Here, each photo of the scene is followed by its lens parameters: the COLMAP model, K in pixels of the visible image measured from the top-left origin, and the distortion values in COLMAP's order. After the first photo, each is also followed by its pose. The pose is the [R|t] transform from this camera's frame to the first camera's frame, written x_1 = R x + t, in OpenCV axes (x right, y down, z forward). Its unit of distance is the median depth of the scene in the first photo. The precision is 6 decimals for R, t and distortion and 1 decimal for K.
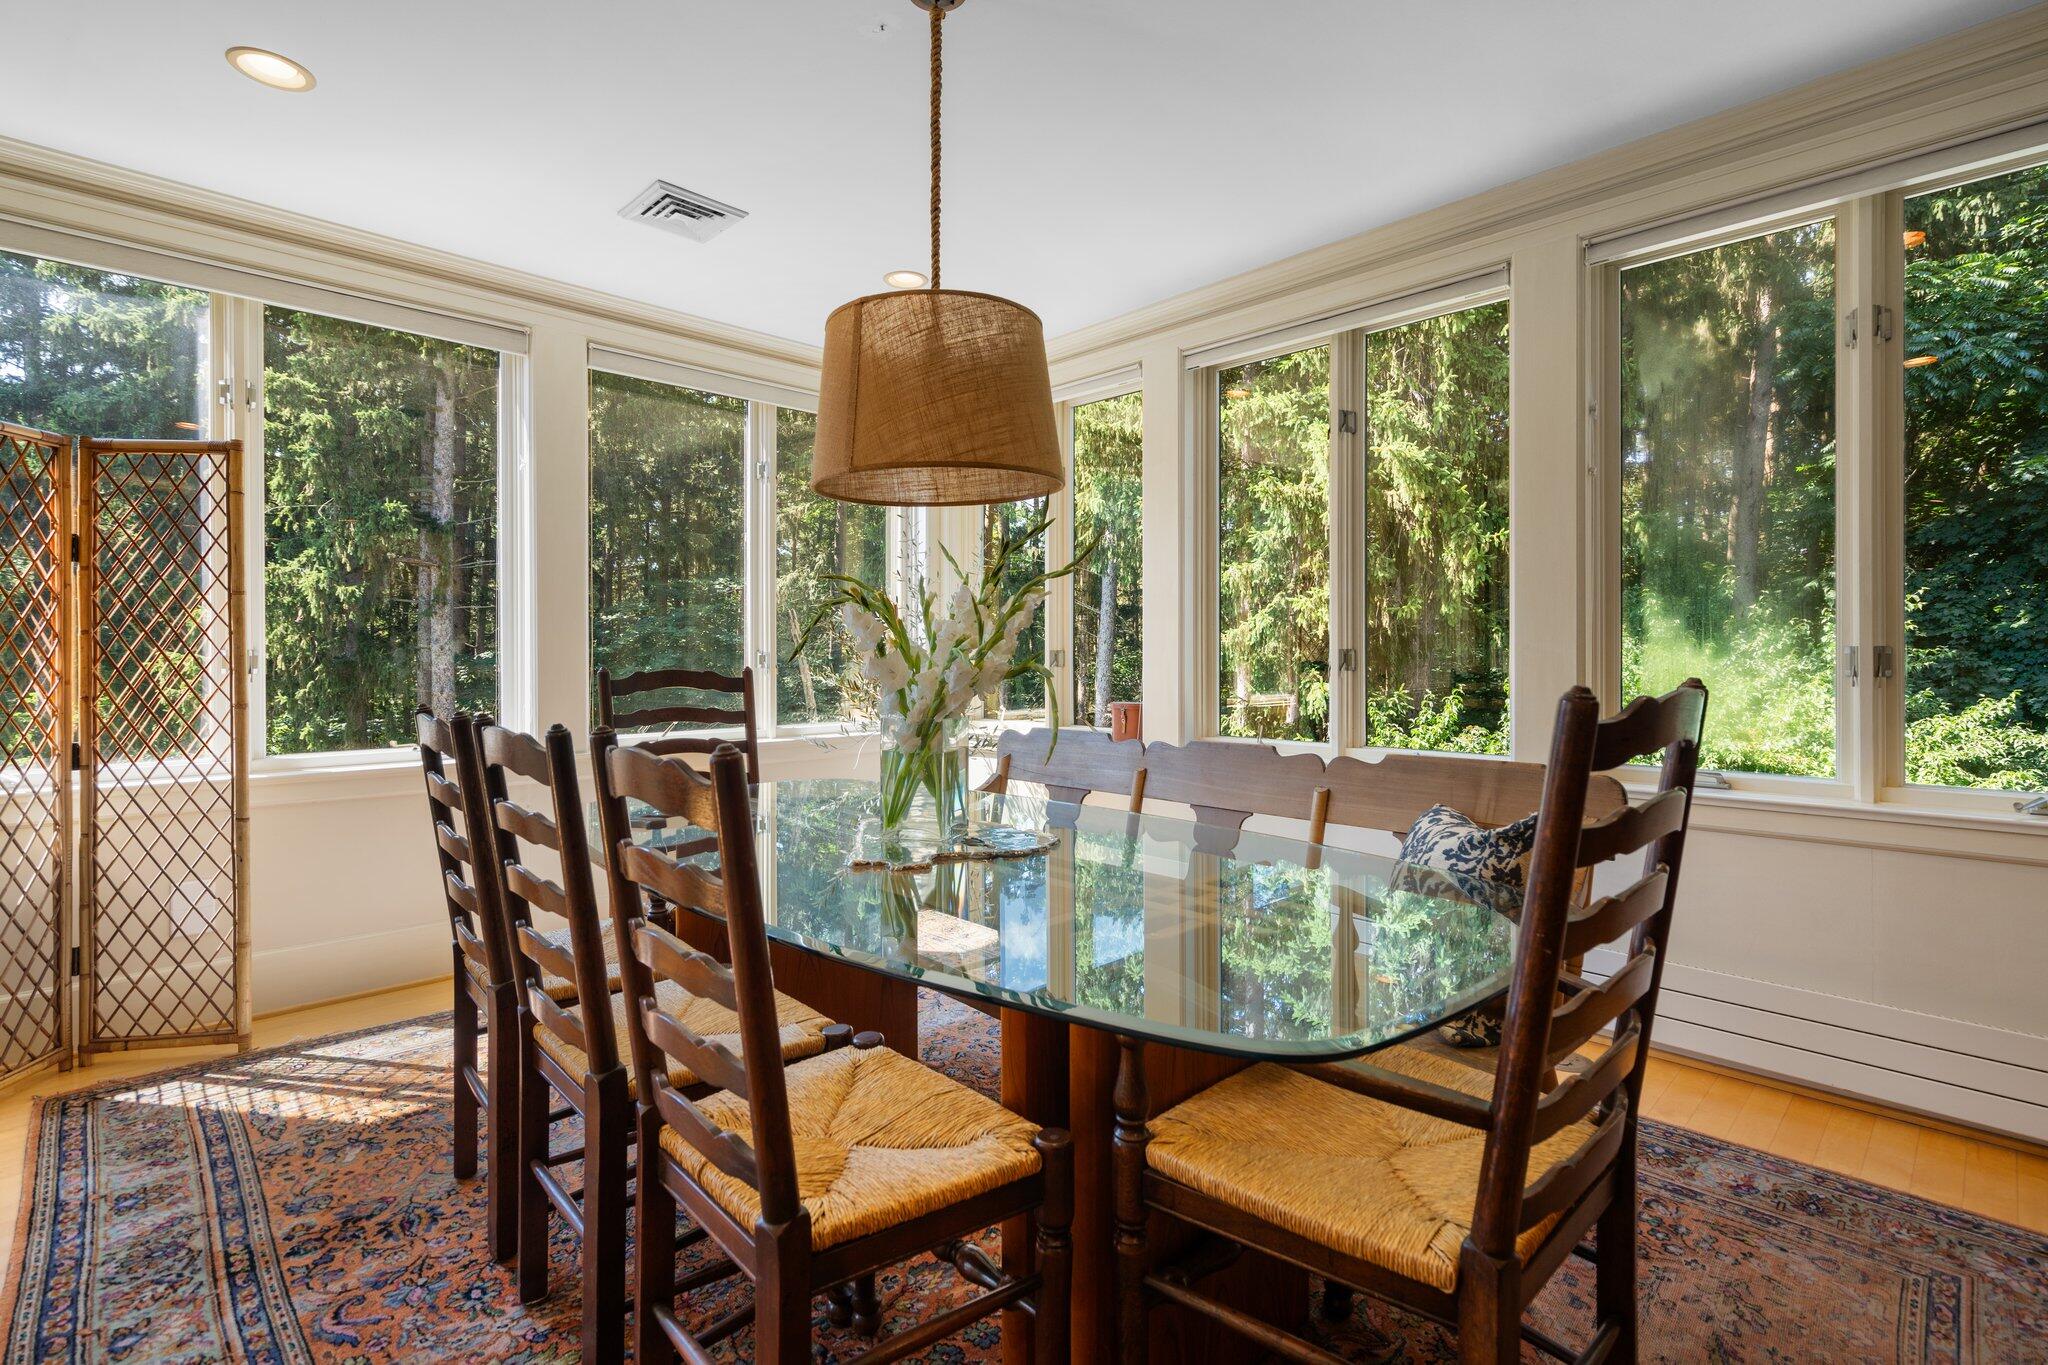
lens RADIAL K [[932.3, 0, 1020.8], [0, 932.3, 671.3], [0, 0, 1]] dist [-0.006429, 0.000649]
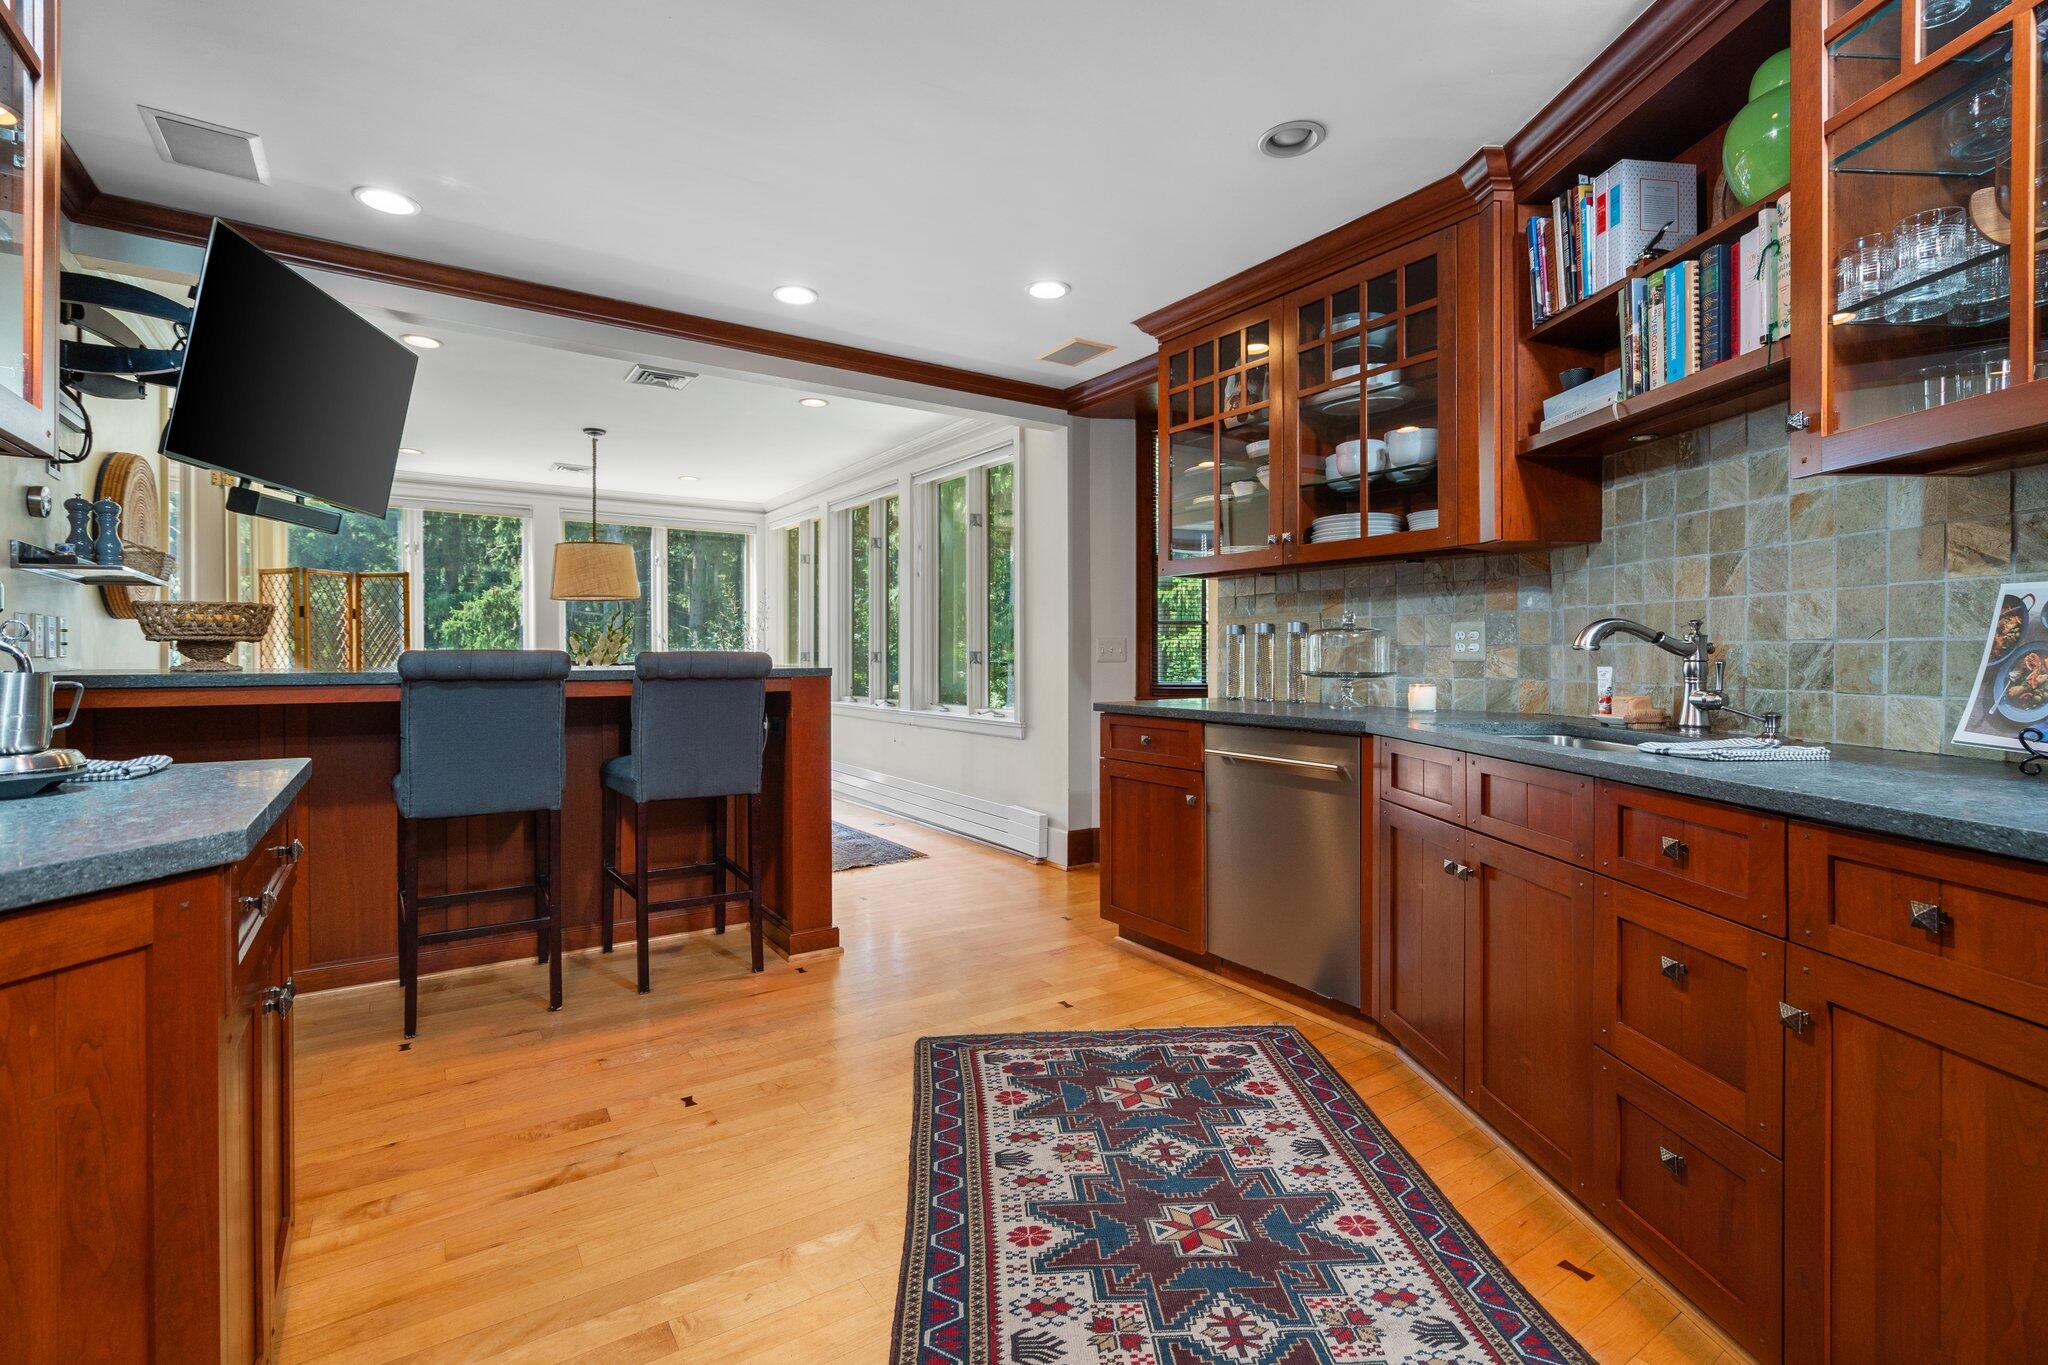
lens RADIAL K [[932.3, 0, 1029.0], [0, 932.3, 669.8], [0, 0, 1]] dist [-0.006429, 0.000649]
pose [[0.982983, 0.004418, -0.183644, 1.232500], [-0.004864, 0.999986, -0.001981, 0.020297], [0.183633, 0.002840, 0.982991, -1.134011]]
